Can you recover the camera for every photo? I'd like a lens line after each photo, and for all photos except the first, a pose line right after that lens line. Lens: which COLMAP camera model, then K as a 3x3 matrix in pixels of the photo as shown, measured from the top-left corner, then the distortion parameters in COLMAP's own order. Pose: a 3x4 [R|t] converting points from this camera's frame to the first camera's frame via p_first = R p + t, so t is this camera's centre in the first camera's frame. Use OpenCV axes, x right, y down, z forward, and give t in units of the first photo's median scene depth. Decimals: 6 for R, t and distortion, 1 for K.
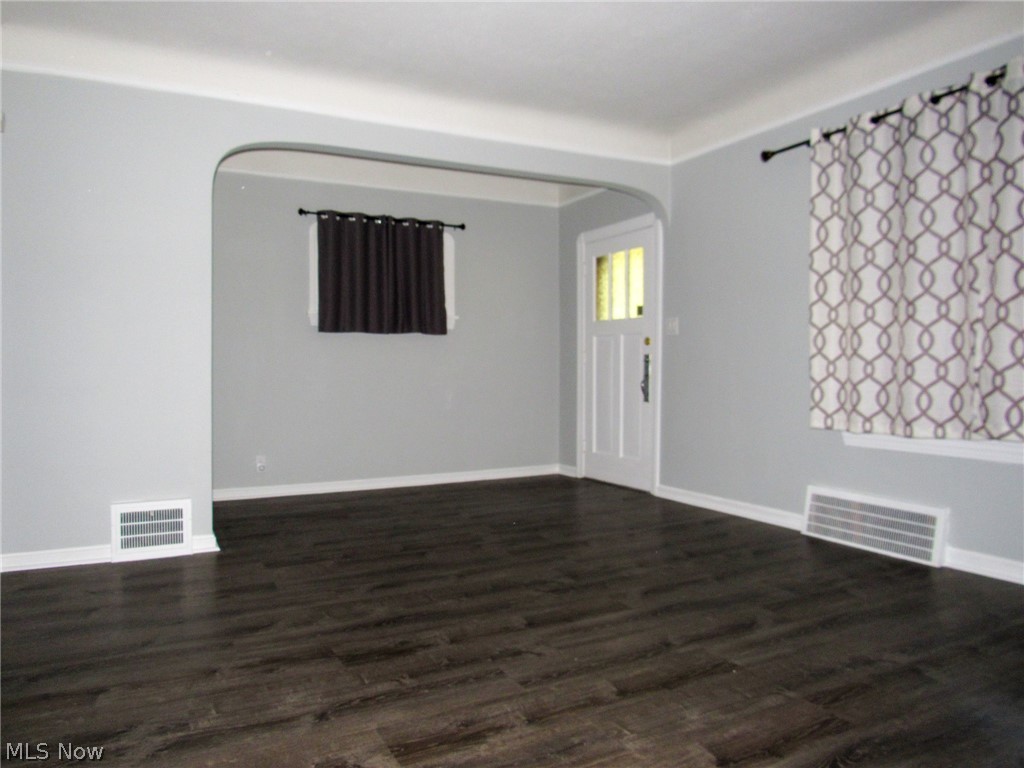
lens RADIAL K [[728.1, 0, 496.8], [0, 728.1, 384.1], [0, 0, 1]] dist [-0.025598, -0.001595]
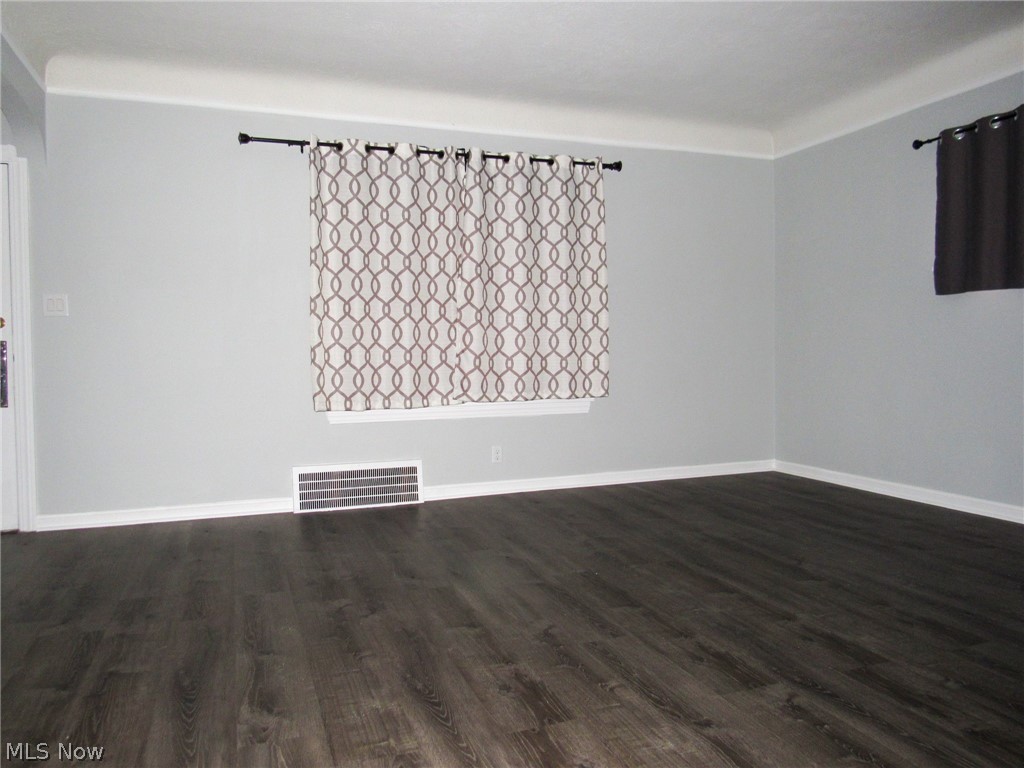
lens RADIAL K [[724.7, 0, 512.2], [0, 724.7, 388.1], [0, 0, 1]] dist [-0.027583, -0.005600]
pose [[0.103879, -0.044544, 0.993592, -0.787993], [0.035300, 0.998532, 0.041075, -0.010828], [-0.993963, 0.030807, 0.105299, 0.768516]]
